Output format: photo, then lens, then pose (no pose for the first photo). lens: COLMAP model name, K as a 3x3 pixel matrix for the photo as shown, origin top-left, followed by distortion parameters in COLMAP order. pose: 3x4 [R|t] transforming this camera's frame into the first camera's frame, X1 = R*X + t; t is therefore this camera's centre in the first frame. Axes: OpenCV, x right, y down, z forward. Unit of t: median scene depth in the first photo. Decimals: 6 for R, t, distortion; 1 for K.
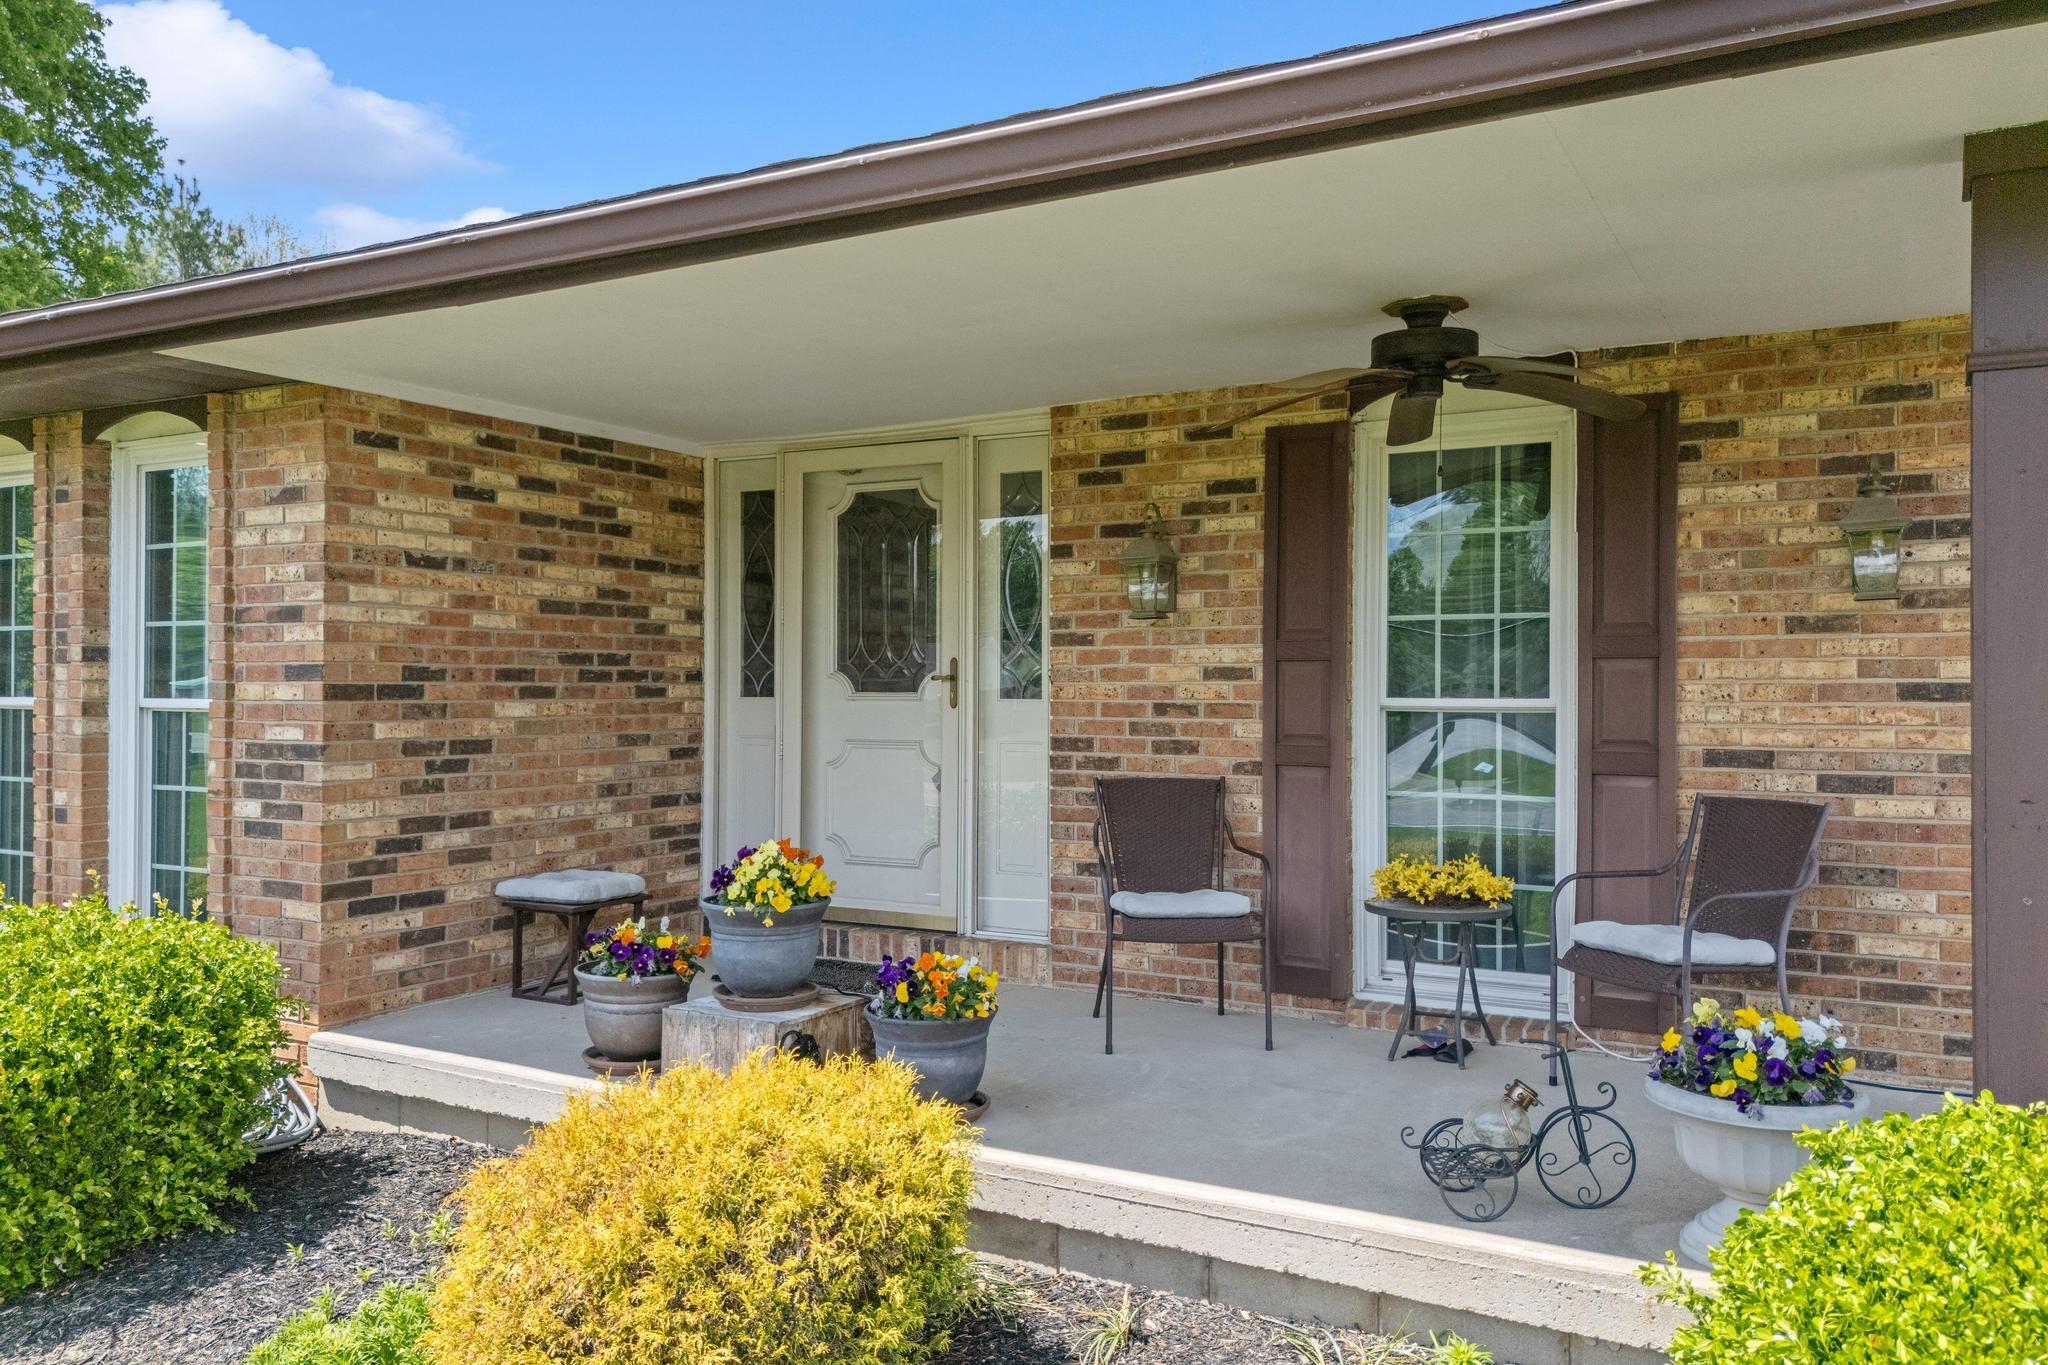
lens RADIAL K [[1509.1, 0, 1058.3], [0, 1509.1, 685.5], [0, 0, 1]] dist [0.058289, -0.048273]
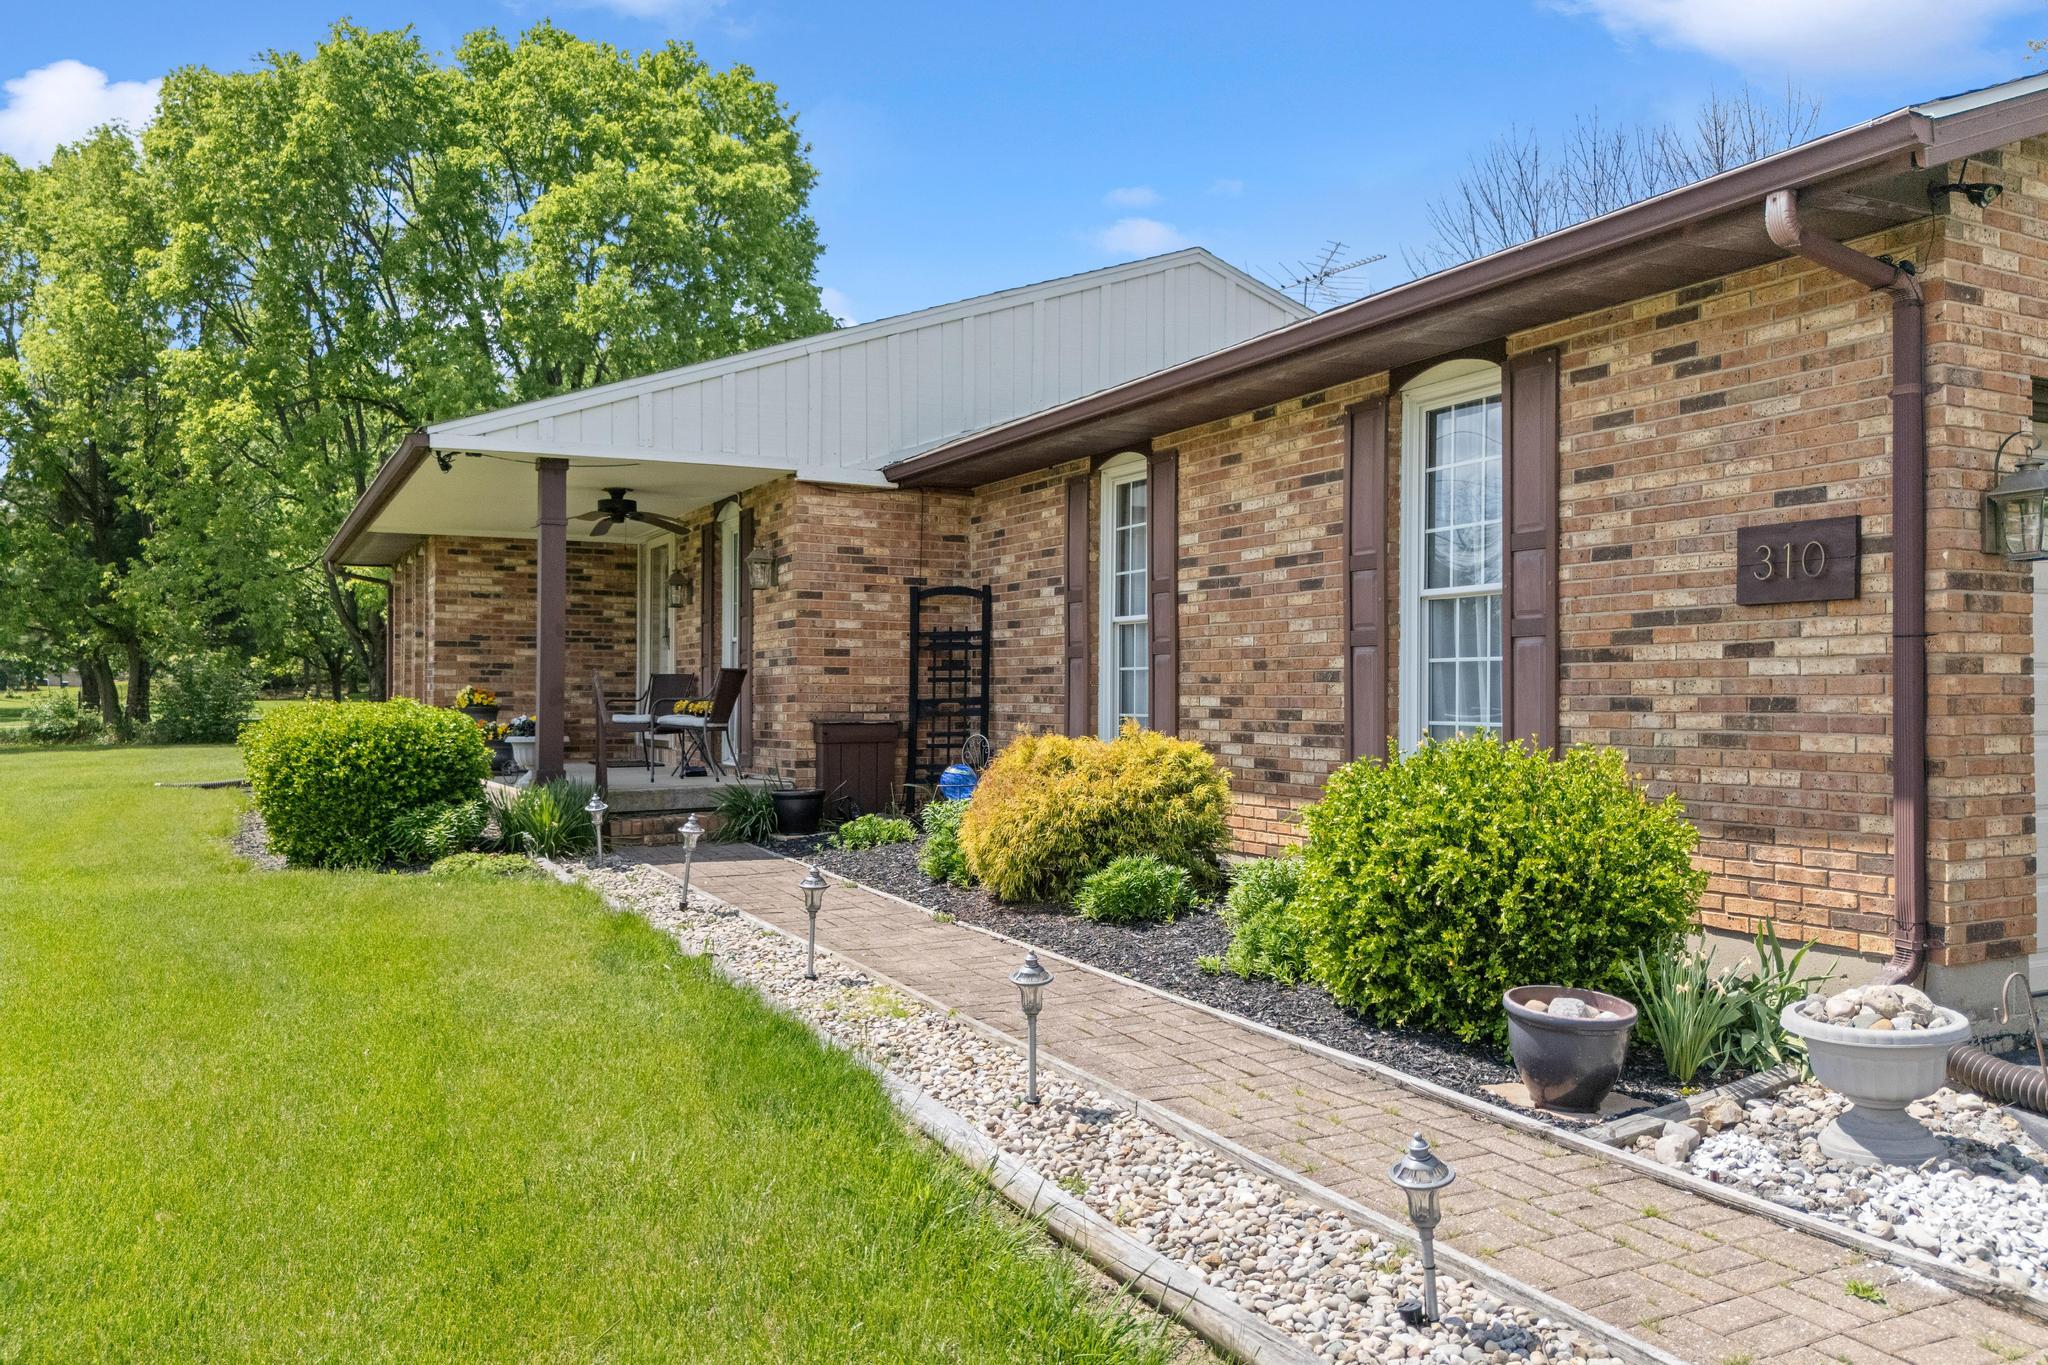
lens RADIAL K [[1509.1, 0, 1127.3], [0, 1509.1, 681.7], [0, 0, 1]] dist [0.058289, -0.048273]
pose [[0.857425, -0.009813, -0.514515, 1.910243], [0.001501, 0.999862, -0.016568, 0.114659], [0.514606, 0.013434, 0.857322, -0.692905]]
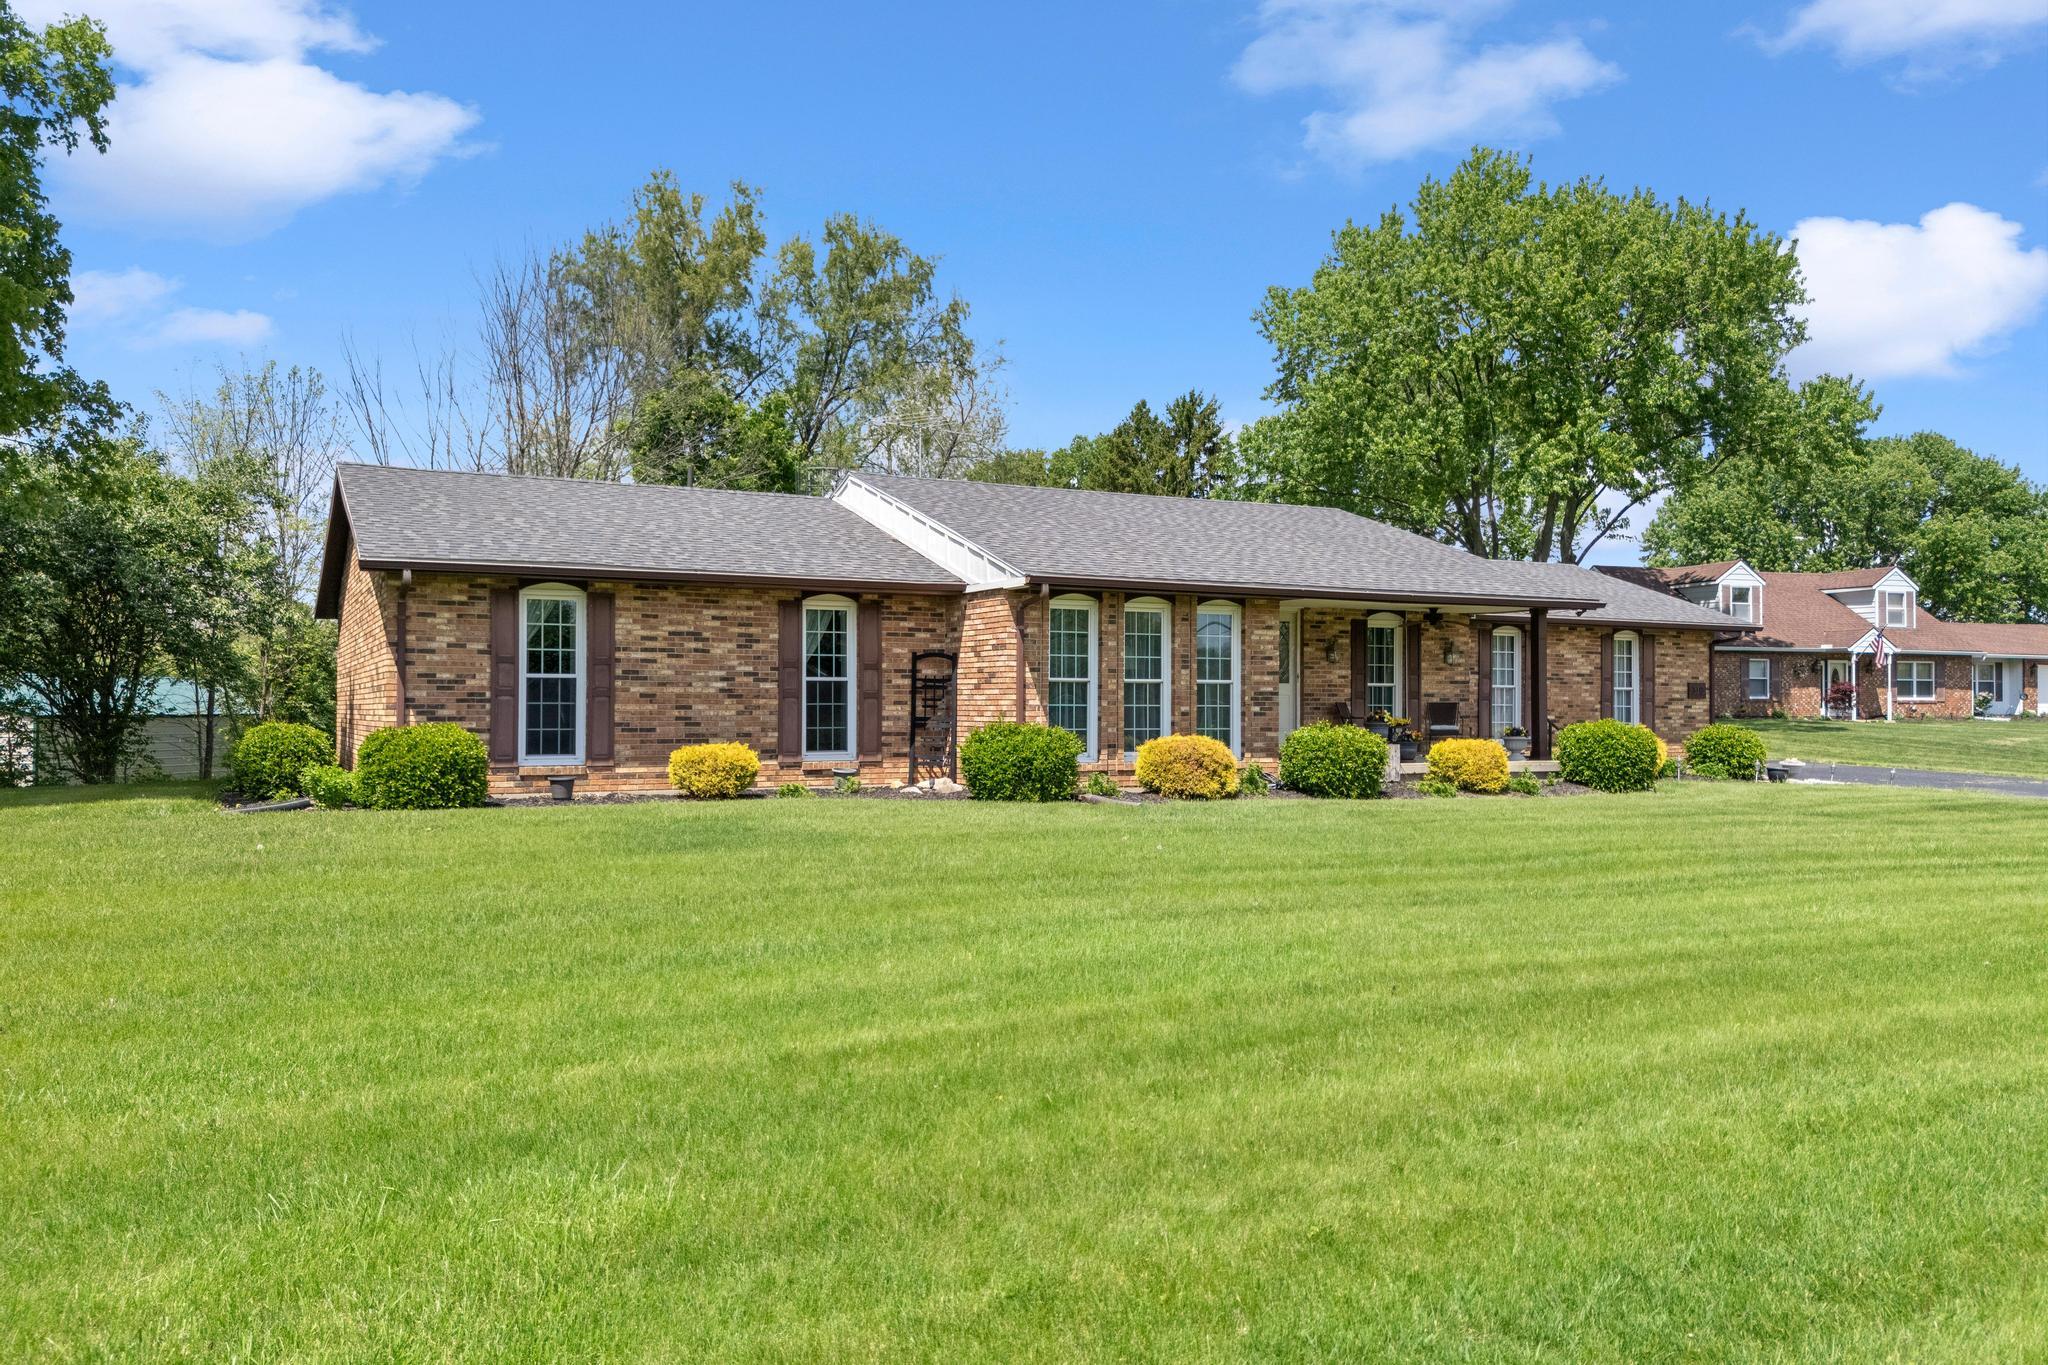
lens RADIAL K [[1509.1, 0, 1051.8], [0, 1509.1, 653.6], [0, 0, 1]] dist [0.058289, -0.048273]
pose [[0.549178, 0.026464, 0.835286, -3.831320], [-0.004260, 0.999574, -0.028869, 0.051962], [-0.835695, 0.012296, 0.549057, -0.619279]]
